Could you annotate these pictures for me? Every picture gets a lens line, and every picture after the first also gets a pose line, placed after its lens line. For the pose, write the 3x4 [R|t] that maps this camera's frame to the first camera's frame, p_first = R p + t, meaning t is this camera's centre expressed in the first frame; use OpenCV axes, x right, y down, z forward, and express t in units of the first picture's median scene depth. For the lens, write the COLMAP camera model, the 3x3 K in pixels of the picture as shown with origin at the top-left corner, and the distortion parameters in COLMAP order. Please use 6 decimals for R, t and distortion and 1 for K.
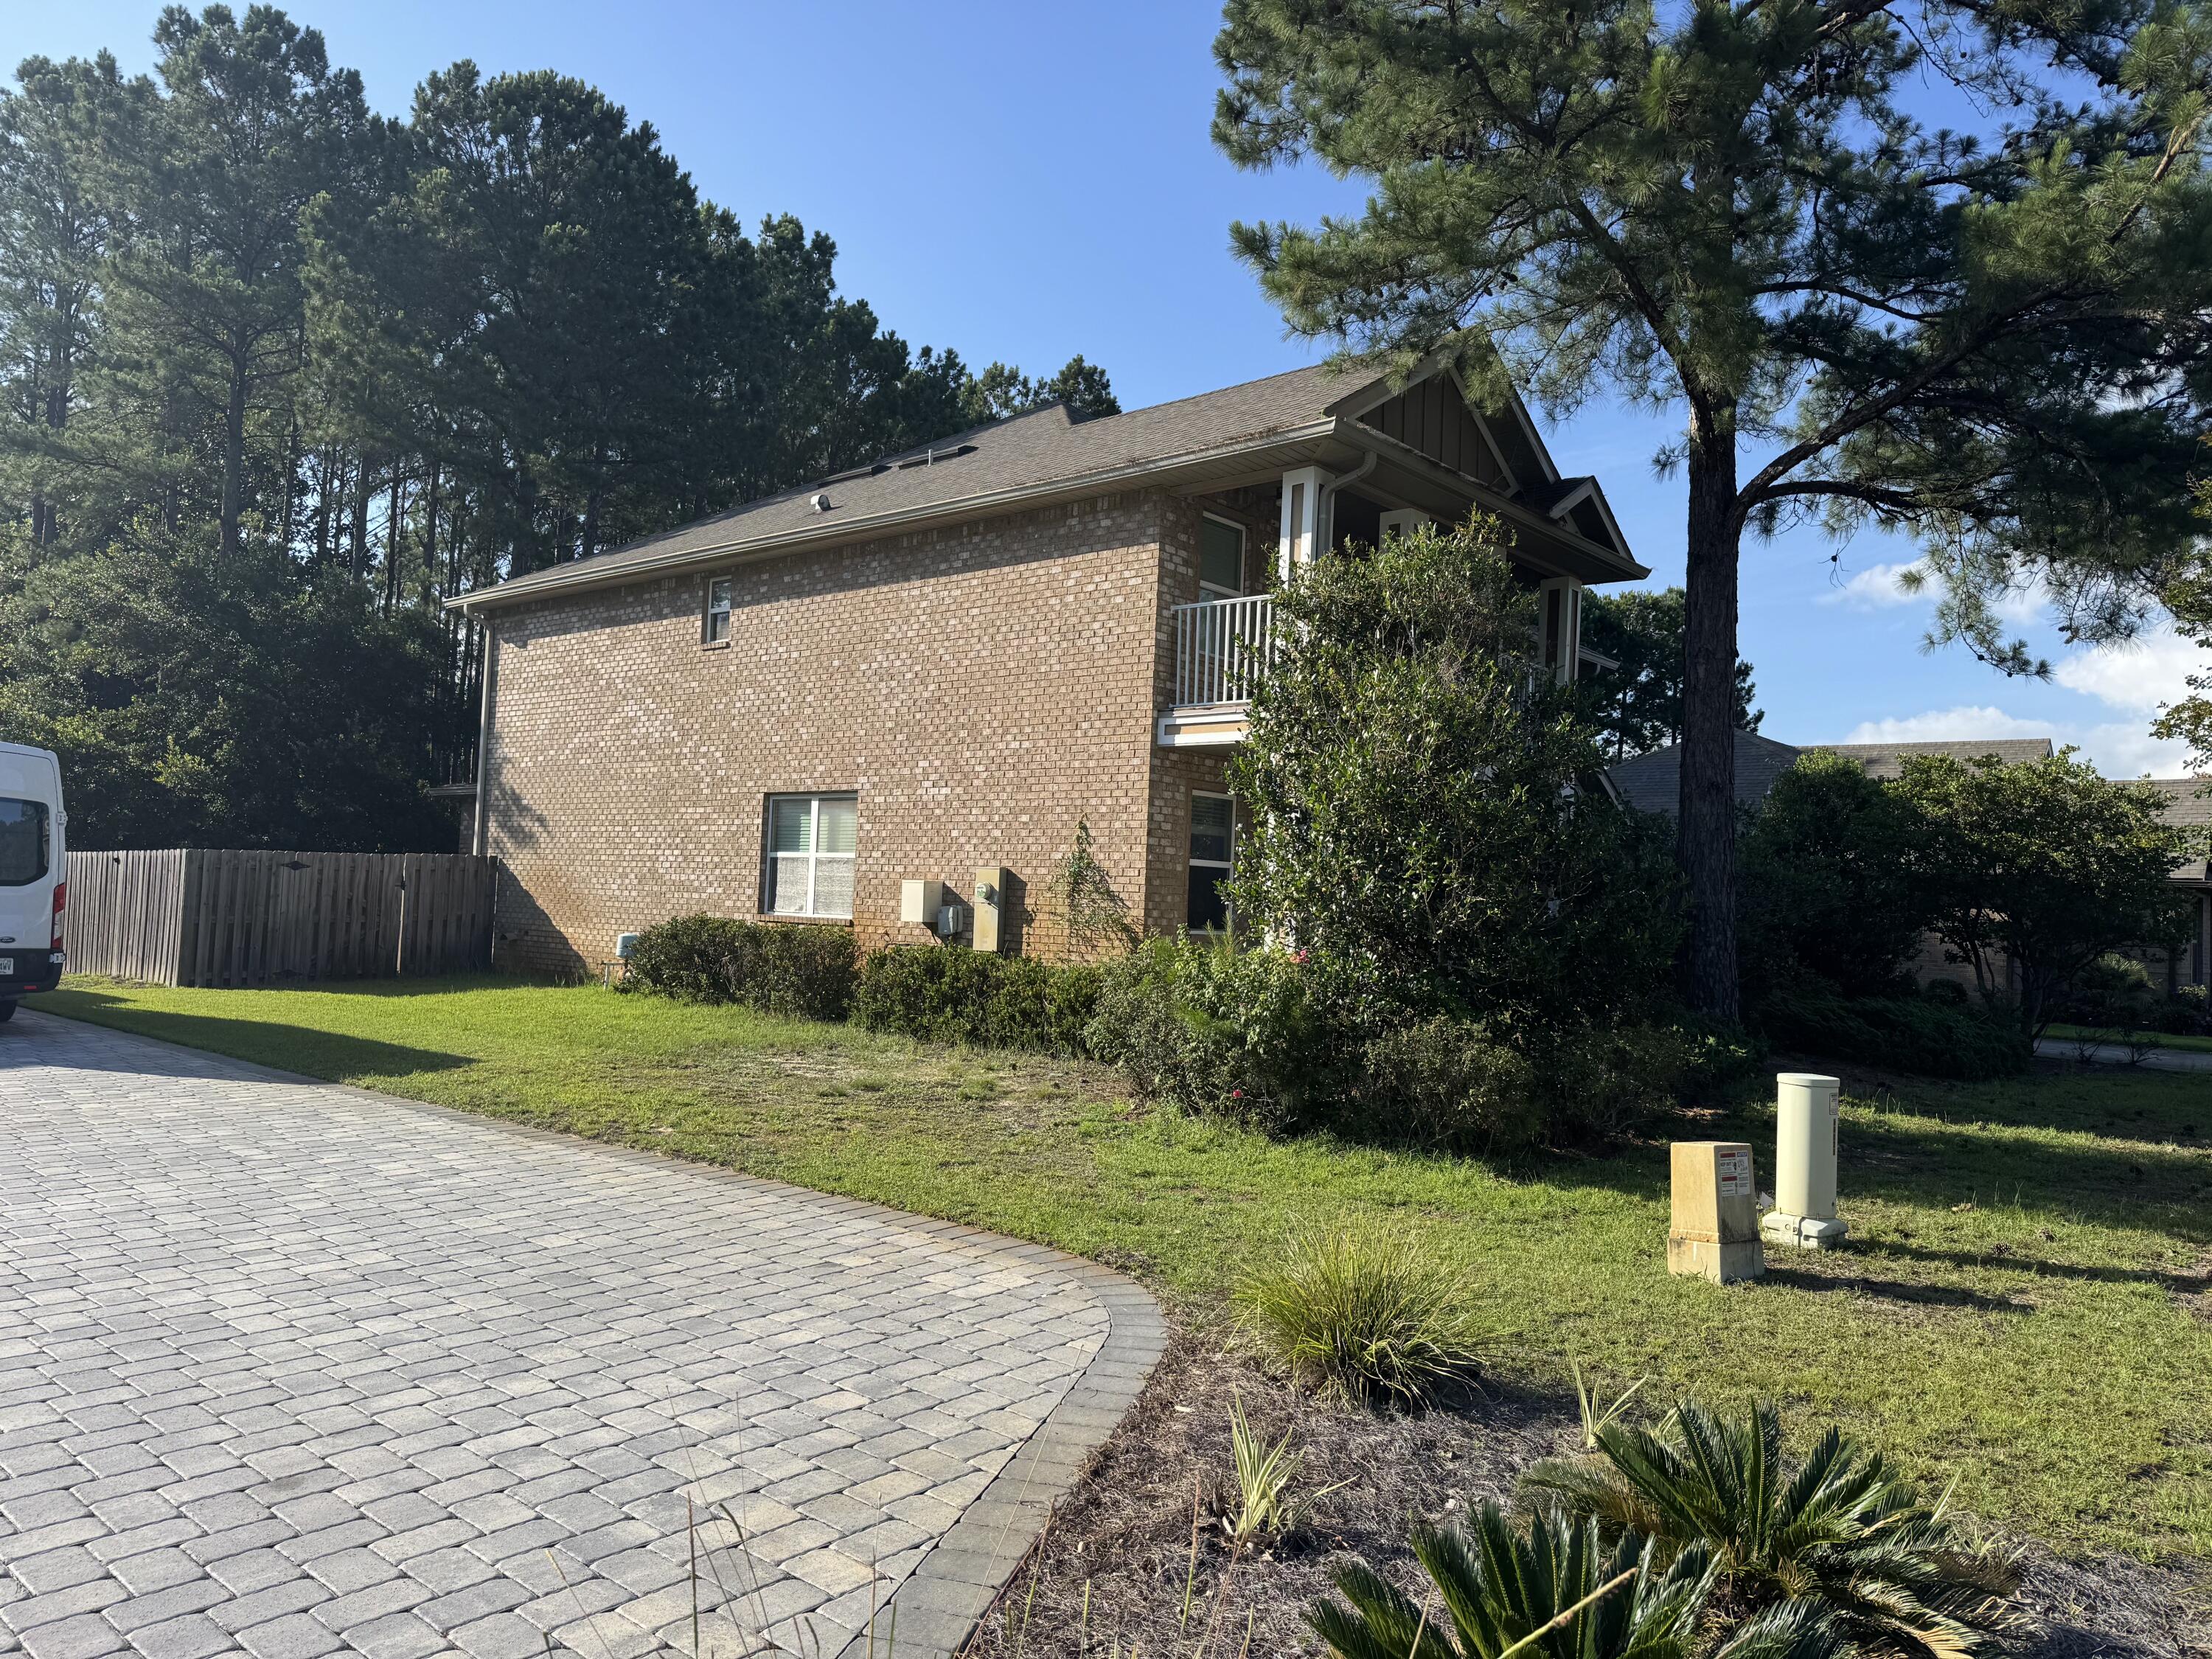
lens RADIAL K [[1469.3, 0, 1102.6], [0, 1469.3, 796.3], [0, 0, 1]] dist [0.139403, -0.170792]
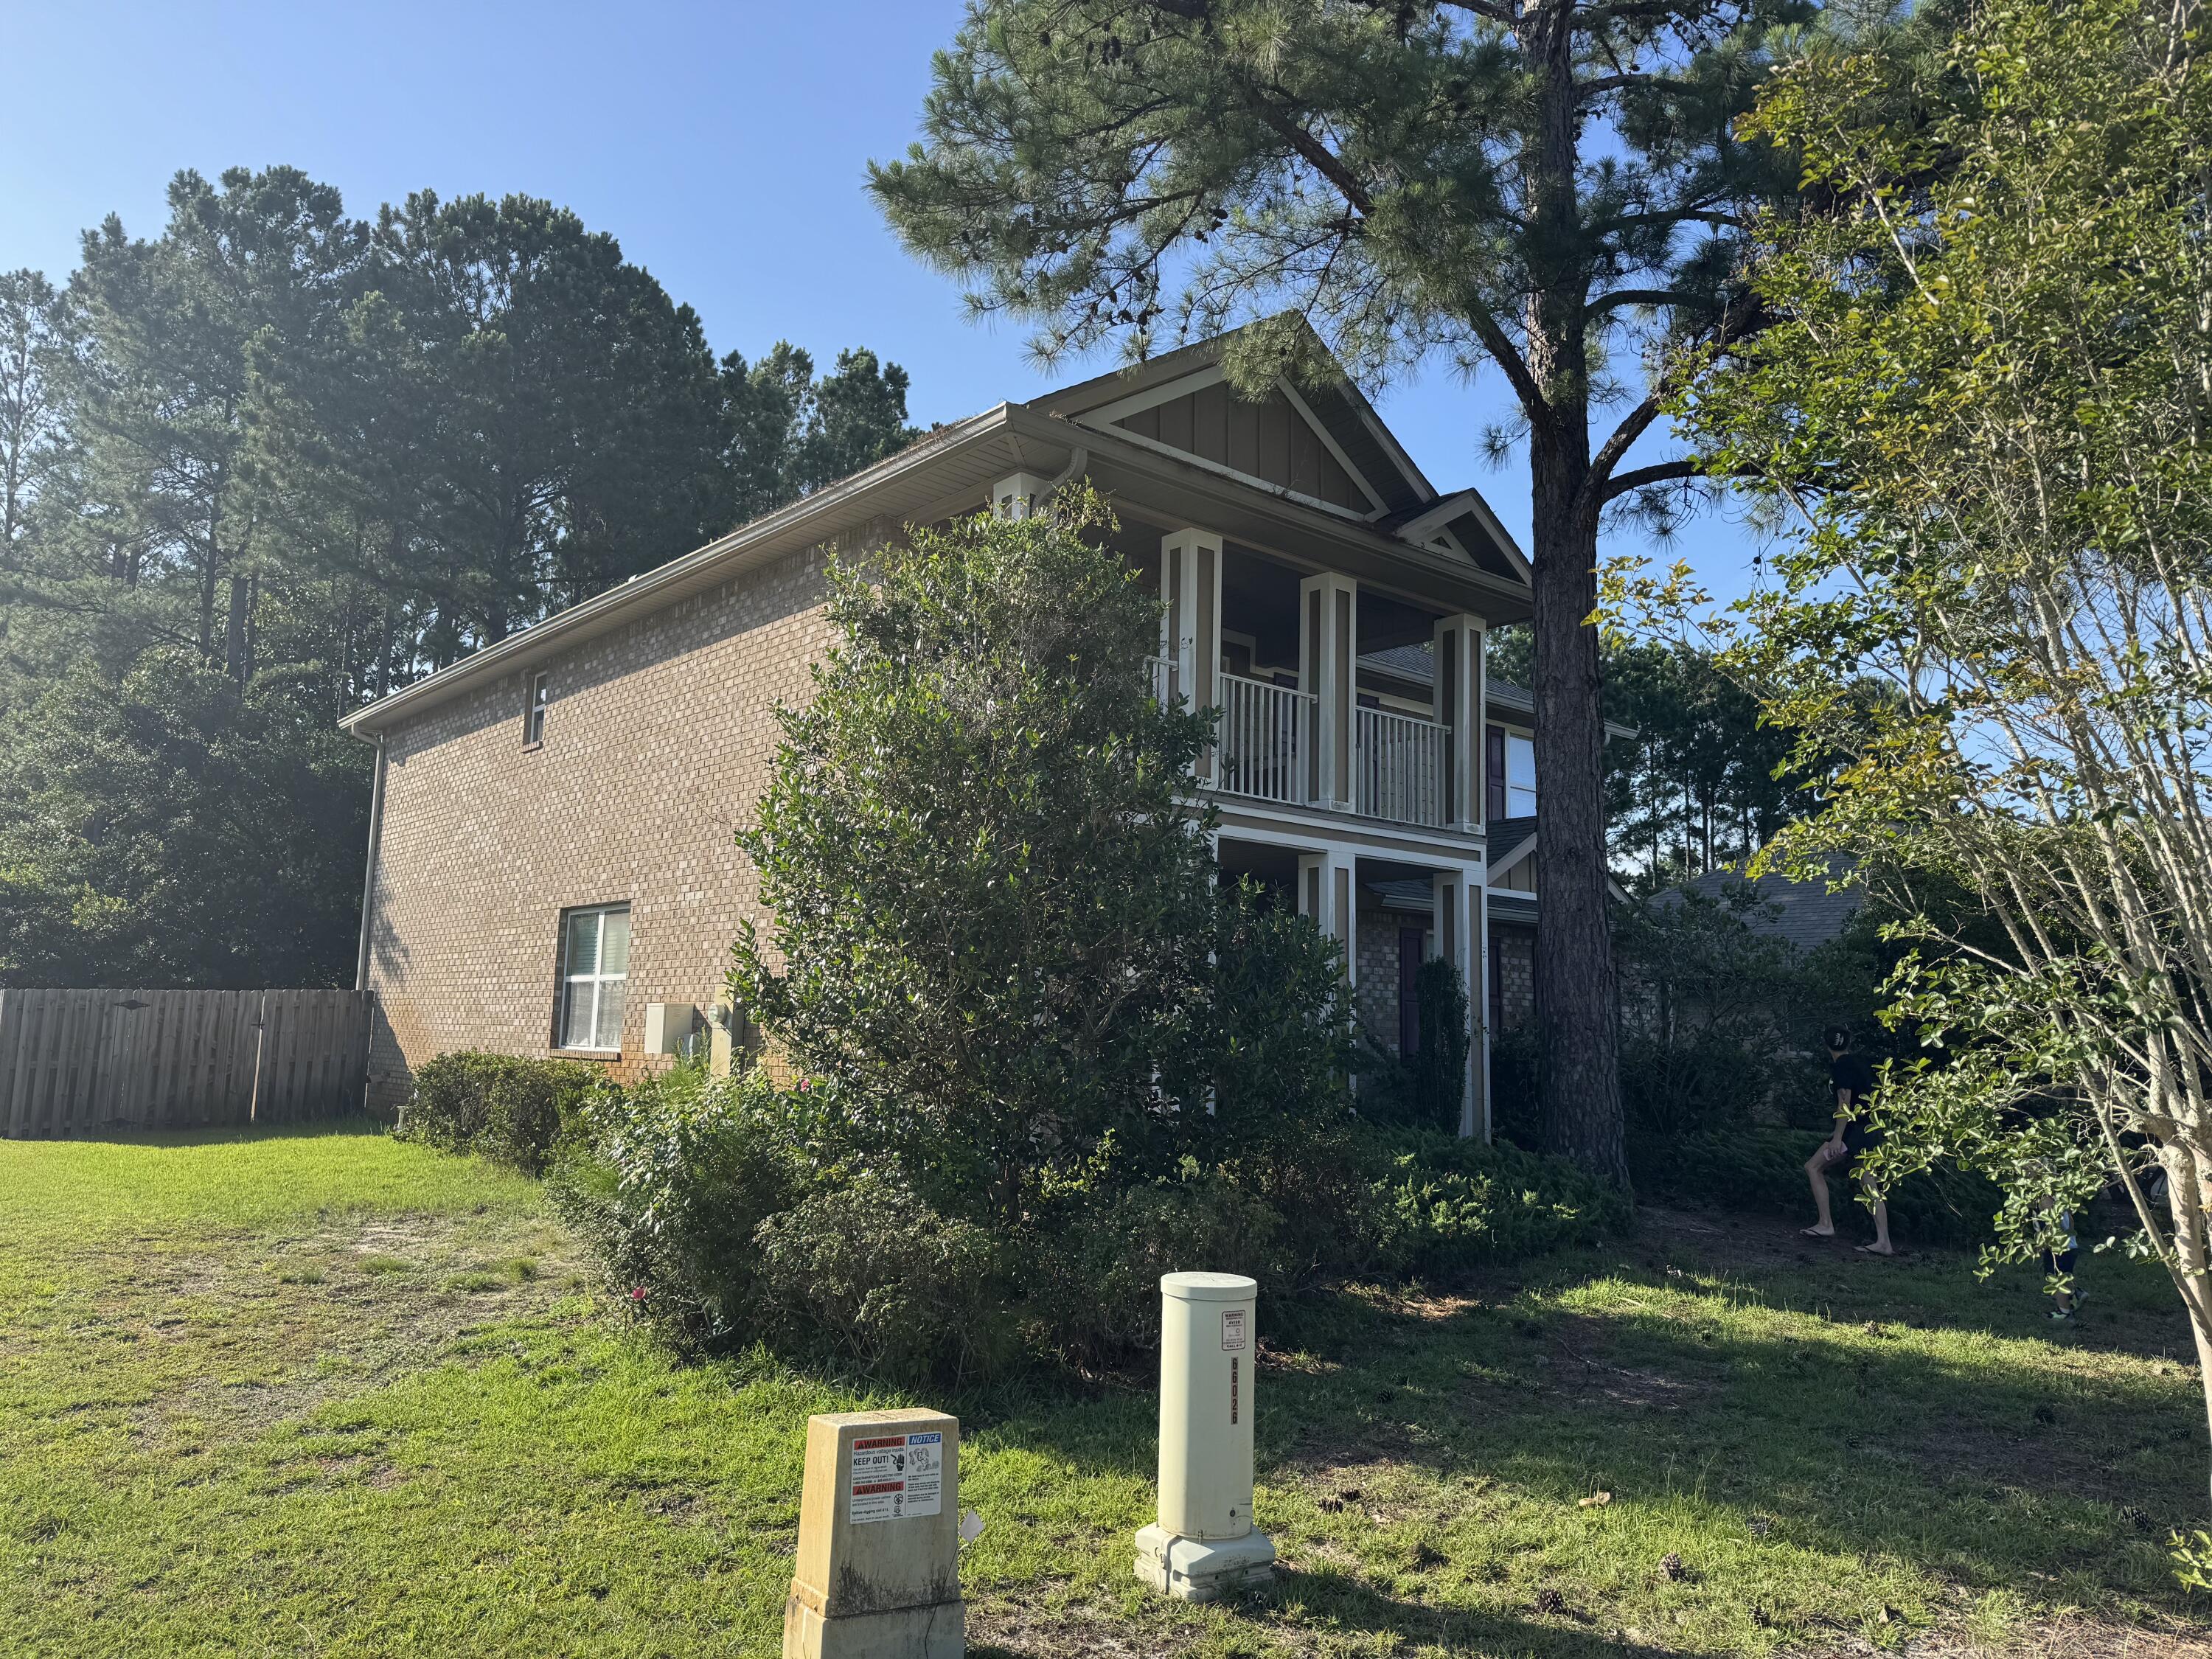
lens RADIAL K [[1469.3, 0, 1102.6], [0, 1469.3, 796.3], [0, 0, 1]] dist [0.139403, -0.170792]
pose [[0.989434, -0.039509, -0.139499, 0.232745], [0.026895, 0.995471, -0.091178, 0.022702], [0.142470, 0.086463, 0.986015, 0.180841]]
